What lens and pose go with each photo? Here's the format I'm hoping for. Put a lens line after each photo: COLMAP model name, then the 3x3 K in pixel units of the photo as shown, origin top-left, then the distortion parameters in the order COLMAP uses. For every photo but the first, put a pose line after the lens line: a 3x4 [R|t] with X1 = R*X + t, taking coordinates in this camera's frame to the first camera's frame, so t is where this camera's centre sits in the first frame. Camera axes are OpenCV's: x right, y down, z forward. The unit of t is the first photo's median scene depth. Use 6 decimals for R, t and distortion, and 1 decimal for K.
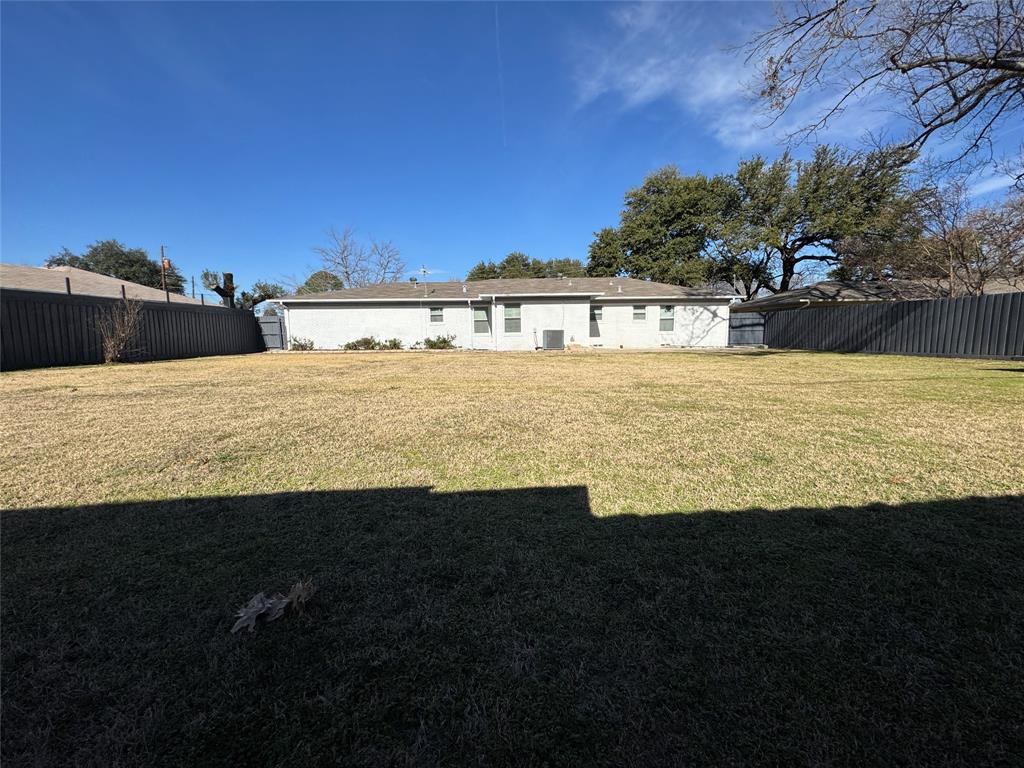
lens RADIAL K [[412.6, 0, 511.6], [0, 412.6, 383.8], [0, 0, 1]] dist [-0.002447, 0.000185]
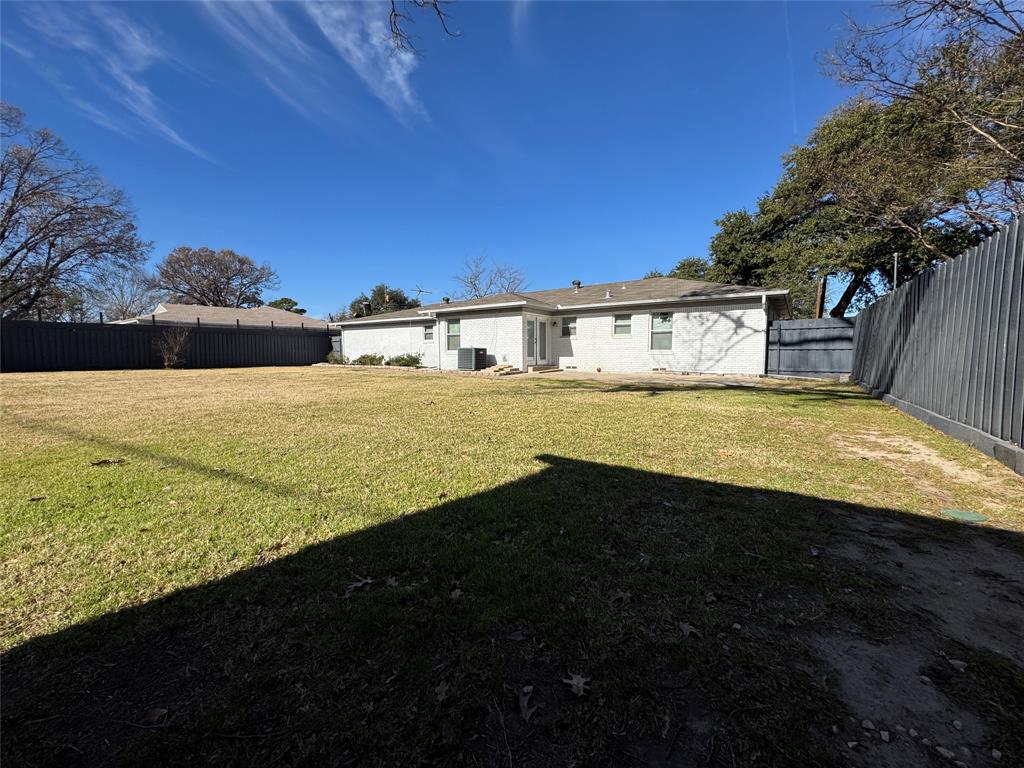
lens RADIAL K [[412.6, 0, 507.7], [0, 412.6, 388.5], [0, 0, 1]] dist [-0.002447, 0.000185]
pose [[0.806674, 0.059759, -0.587968, 0.583796], [-0.078350, 0.996907, -0.006171, -0.038633], [0.585780, 0.051045, 0.808861, 0.294590]]
